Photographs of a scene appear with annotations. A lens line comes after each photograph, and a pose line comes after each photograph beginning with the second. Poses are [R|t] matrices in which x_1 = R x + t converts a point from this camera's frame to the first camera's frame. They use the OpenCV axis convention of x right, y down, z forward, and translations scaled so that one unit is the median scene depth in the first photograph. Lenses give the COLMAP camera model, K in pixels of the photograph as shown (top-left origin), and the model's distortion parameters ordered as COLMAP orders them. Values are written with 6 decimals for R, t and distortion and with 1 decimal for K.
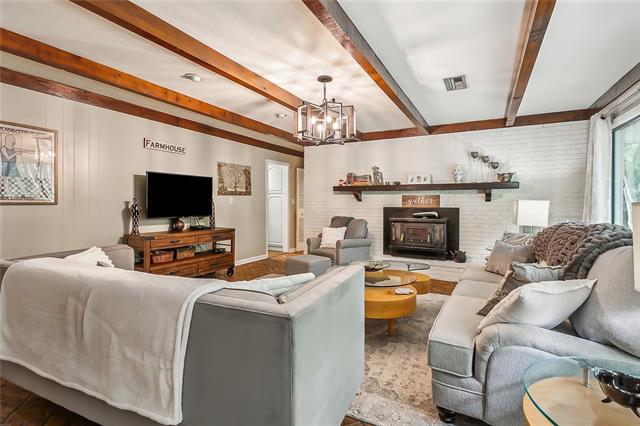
lens RADIAL K [[313.1, 0, 320.5], [0, 313.1, 212.0], [0, 0, 1]] dist [0.001412, 0.003546]
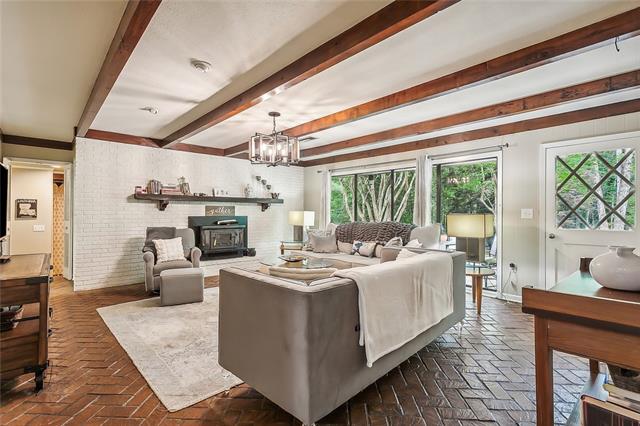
lens RADIAL K [[313.1, 0, 318.8], [0, 313.1, 211.5], [0, 0, 1]] dist [0.001412, 0.003546]
pose [[0.347836, 0.009598, 0.937506, -0.692412], [0.033732, 0.999172, -0.022744, 0.007666], [-0.936948, 0.039535, 0.347224, 0.242863]]
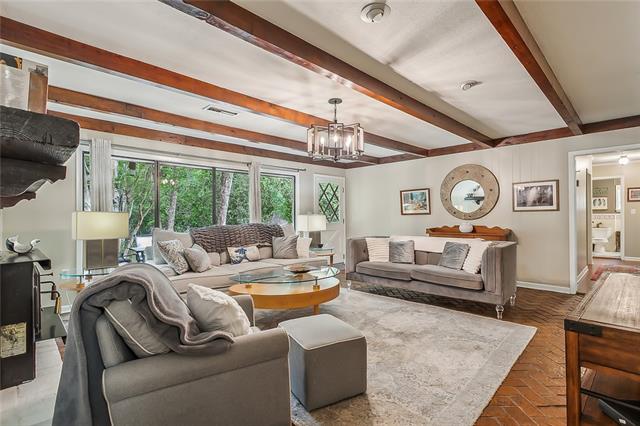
lens RADIAL K [[313.1, 0, 319.8], [0, 313.1, 213.2], [0, 0, 1]] dist [0.001412, 0.003546]
pose [[-0.956945, 0.014439, 0.289908, -0.153537], [0.024928, 0.999160, 0.032517, -0.035654], [-0.289195, 0.038344, -0.956502, 1.301006]]
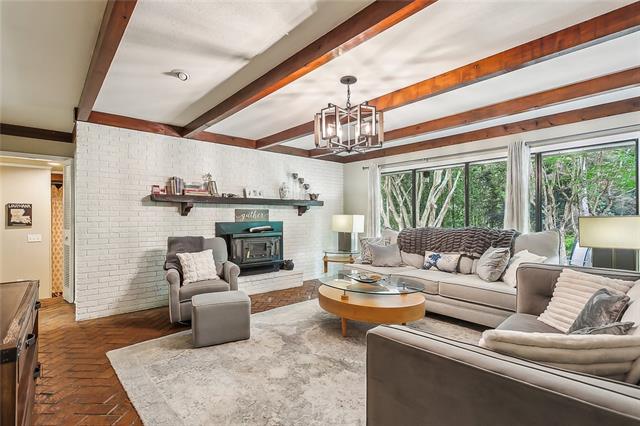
lens RADIAL K [[313.1, 0, 318.4], [0, 313.1, 216.3], [0, 0, 1]] dist [0.001412, 0.003546]
pose [[0.356152, 0.005424, 0.934412, -0.542589], [0.042778, 0.998840, -0.022103, -0.001687], [-0.933448, 0.047845, 0.355507, 0.474234]]
